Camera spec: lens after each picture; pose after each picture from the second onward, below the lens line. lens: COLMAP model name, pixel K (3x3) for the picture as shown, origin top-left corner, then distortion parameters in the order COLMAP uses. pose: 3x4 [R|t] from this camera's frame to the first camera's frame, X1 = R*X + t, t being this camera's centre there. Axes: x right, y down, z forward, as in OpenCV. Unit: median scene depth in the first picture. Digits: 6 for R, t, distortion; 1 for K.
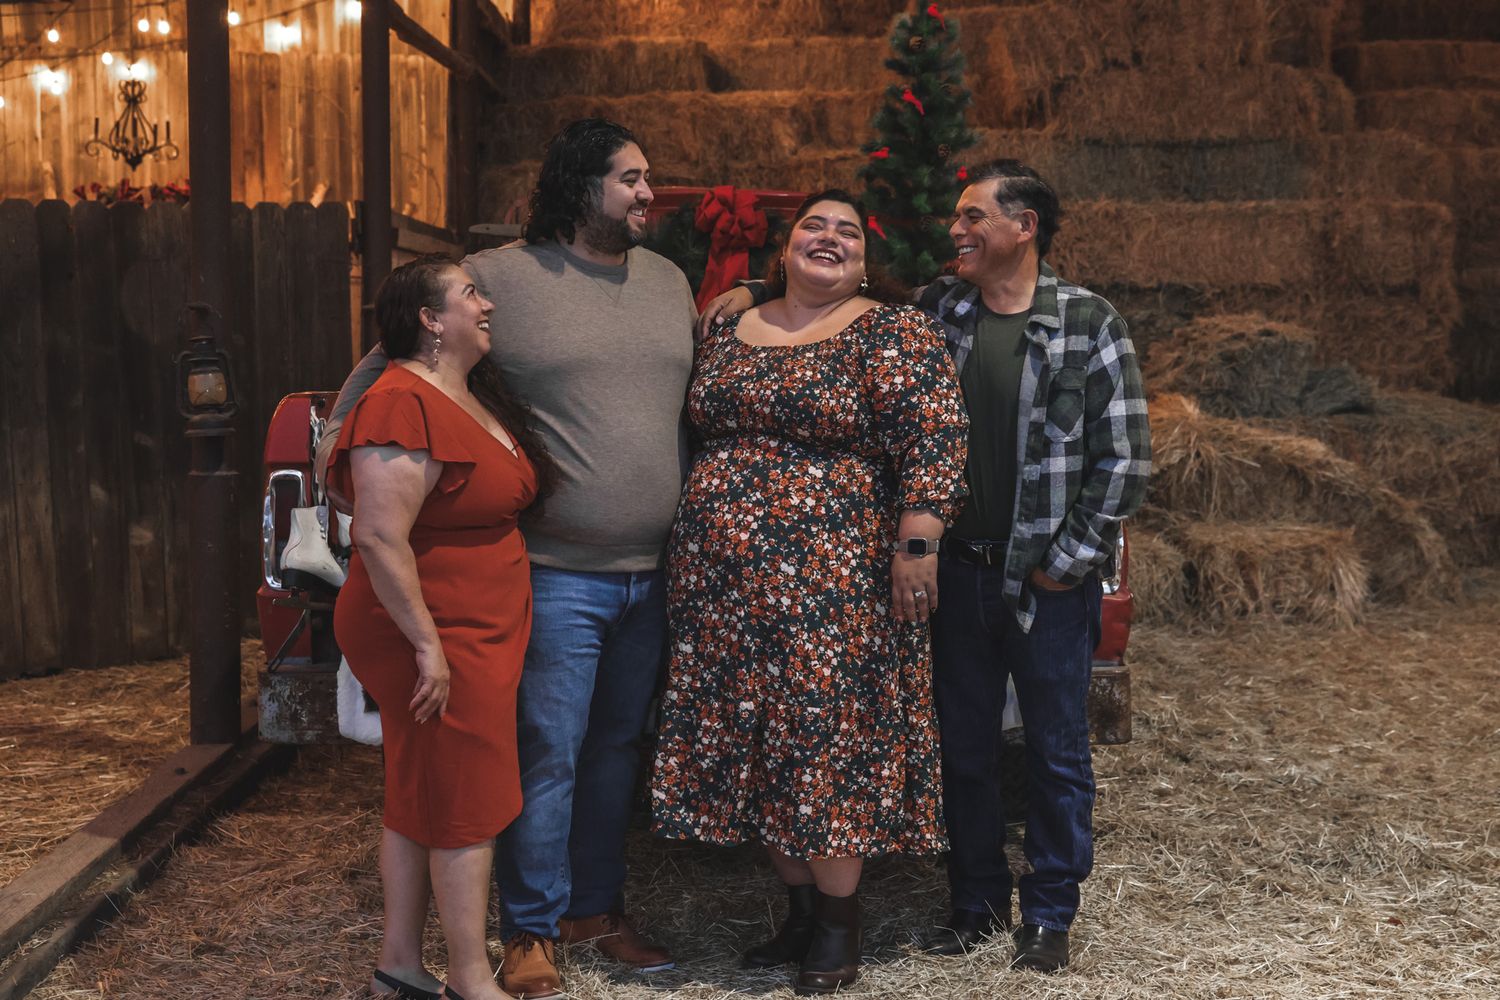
lens RADIAL K [[2389.4, 0, 761.5], [0, 2389.4, 494.8], [0, 0, 1]] dist [0.165265, 0.186344]
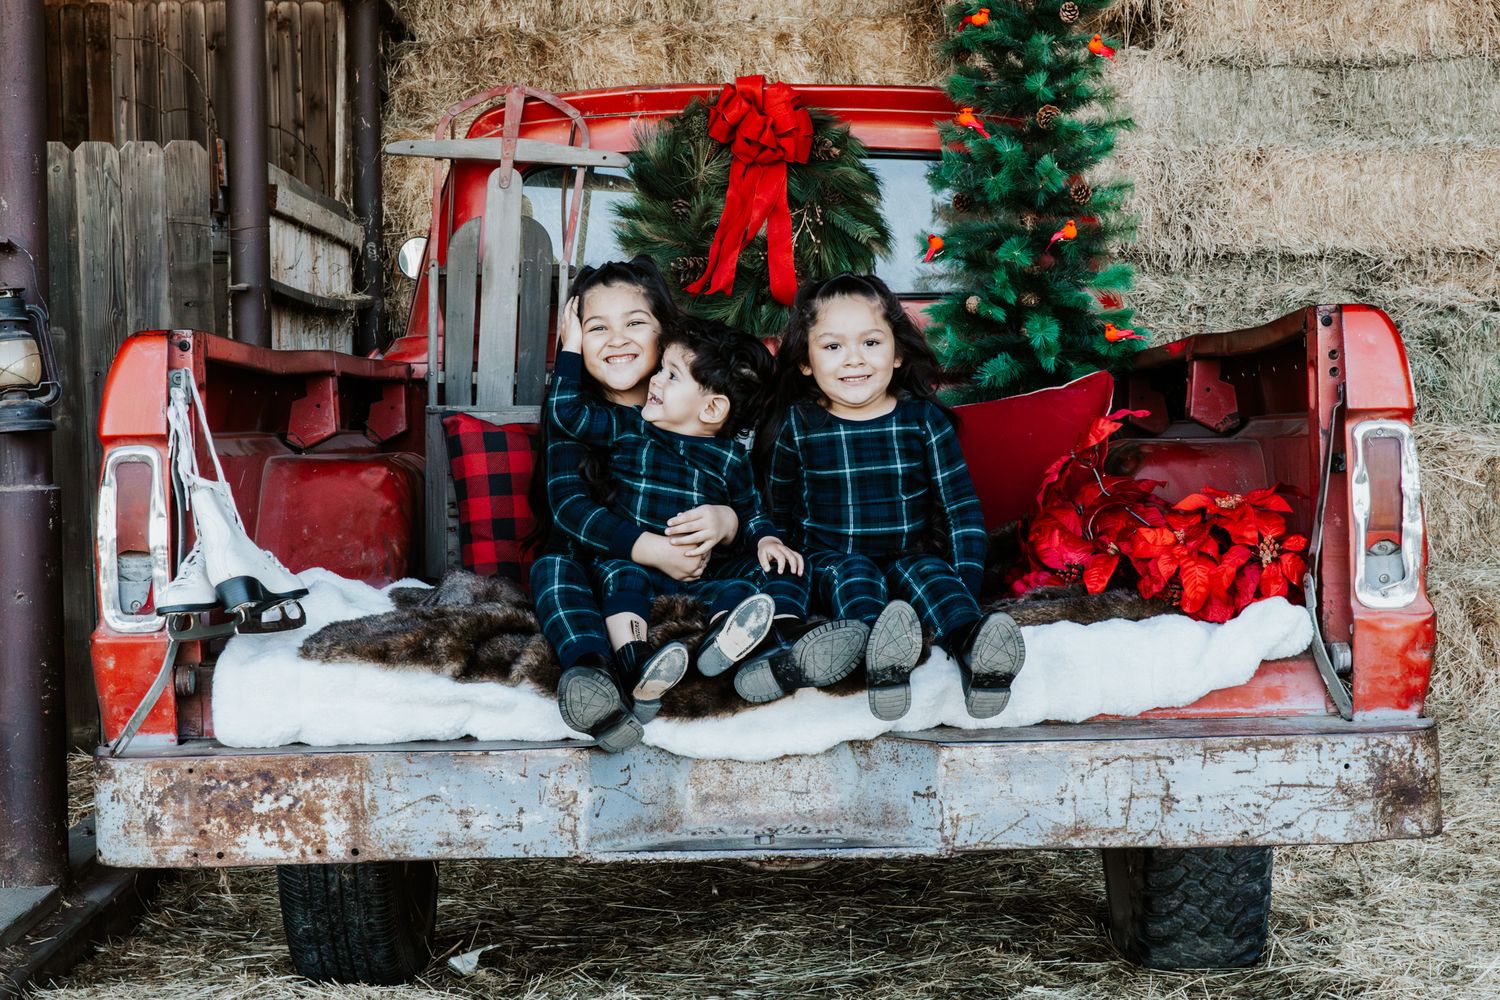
lens RADIAL K [[3055.4, 0, 750.0], [0, 3055.4, 500.0], [0, 0, 1]] dist [0.081942, -0.195524]
pose [[0.999694, -0.023536, 0.007613, -0.020764], [0.023789, 0.999105, -0.034963, 0.020896], [-0.006783, 0.035133, 0.999360, 0.095742]]
